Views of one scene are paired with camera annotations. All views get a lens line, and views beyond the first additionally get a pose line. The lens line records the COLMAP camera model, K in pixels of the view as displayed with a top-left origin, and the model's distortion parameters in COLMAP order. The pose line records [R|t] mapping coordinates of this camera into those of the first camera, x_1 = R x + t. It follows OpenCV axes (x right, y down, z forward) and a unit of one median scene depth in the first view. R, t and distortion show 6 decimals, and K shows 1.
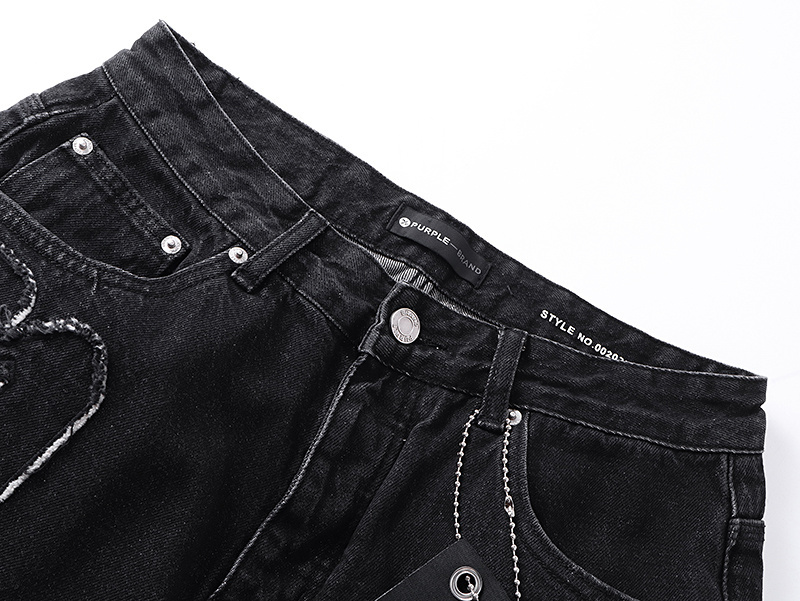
lens RADIAL K [[1008.4, 0, 400.0], [0, 1008.4, 300.5], [0, 0, 1]] dist [0.004253, 0.014998]
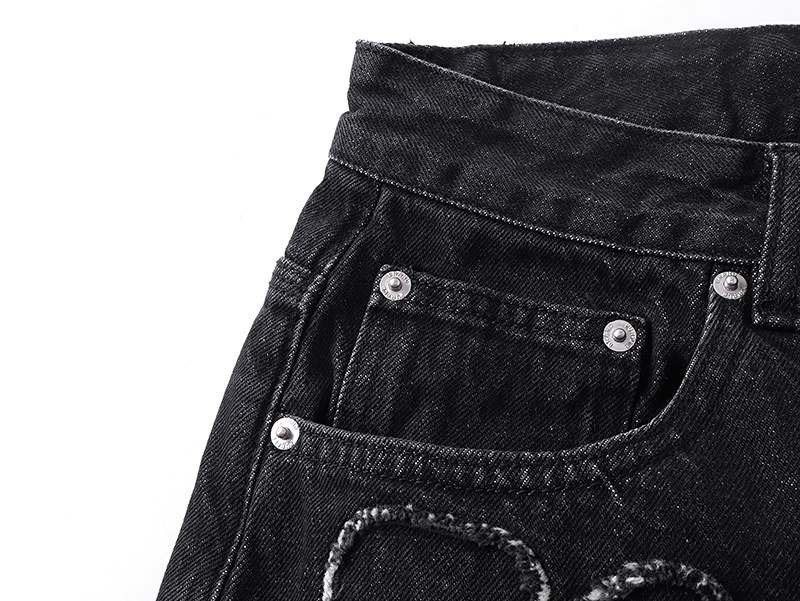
lens RADIAL K [[1032.0, 0, 400.0], [0, 1032.0, 300.5], [0, 0, 1]] dist [0.001447, -0.023966]
pose [[0.799893, -0.574291, -0.174246, -0.211373], [0.586655, 0.809442, 0.025287, -0.161914], [0.126520, -0.122449, 0.984377, 0.390480]]
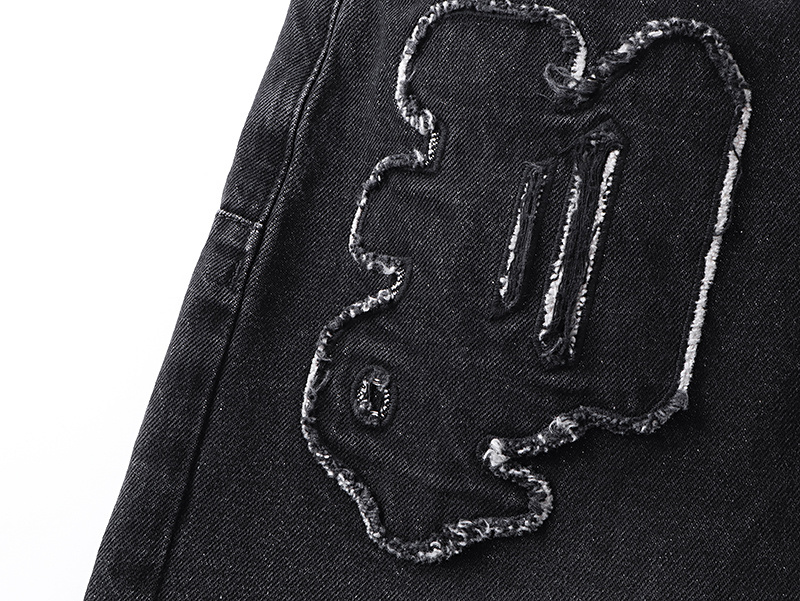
lens RADIAL K [[1032.0, 0, 400.0], [0, 1032.0, 300.5], [0, 0, 1]] dist [0.001447, -0.023966]
pose [[0.834291, -0.515670, -0.195045, -0.374257], [0.541520, 0.832883, 0.114291, 0.002465], [0.103513, -0.200973, 0.974112, 0.211006]]
